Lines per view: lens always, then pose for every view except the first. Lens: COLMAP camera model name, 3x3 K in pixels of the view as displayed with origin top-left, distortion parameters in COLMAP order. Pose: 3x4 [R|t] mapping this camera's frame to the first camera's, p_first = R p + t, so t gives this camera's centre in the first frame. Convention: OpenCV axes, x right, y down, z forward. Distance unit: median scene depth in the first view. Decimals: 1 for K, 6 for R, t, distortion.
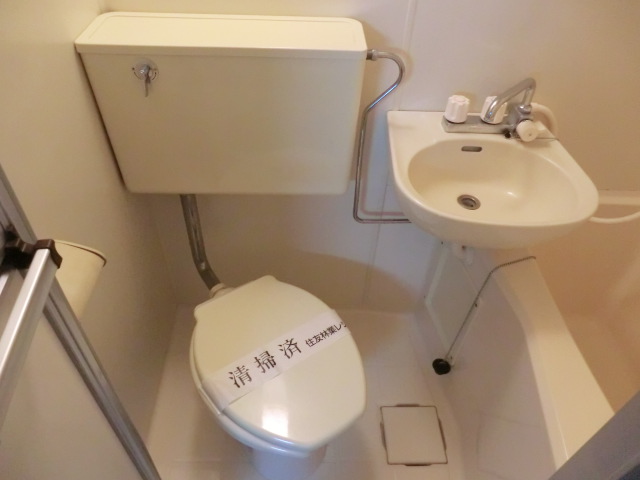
lens RADIAL K [[468.5, 0, 320.0], [0, 468.5, 240.0], [0, 0, 1]] dist [-0.109661, 0.117450]
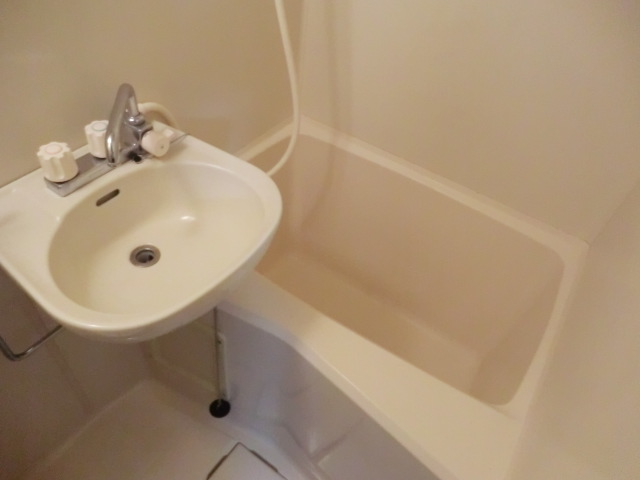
lens RADIAL K [[468.5, 0, 320.0], [0, 468.5, 240.0], [0, 0, 1]] dist [-0.109661, 0.117450]
pose [[0.585795, -0.561769, 0.584175, 0.056581], [0.500807, 0.817619, 0.284063, -0.181498], [-0.637210, 0.126157, 0.760294, 0.227260]]
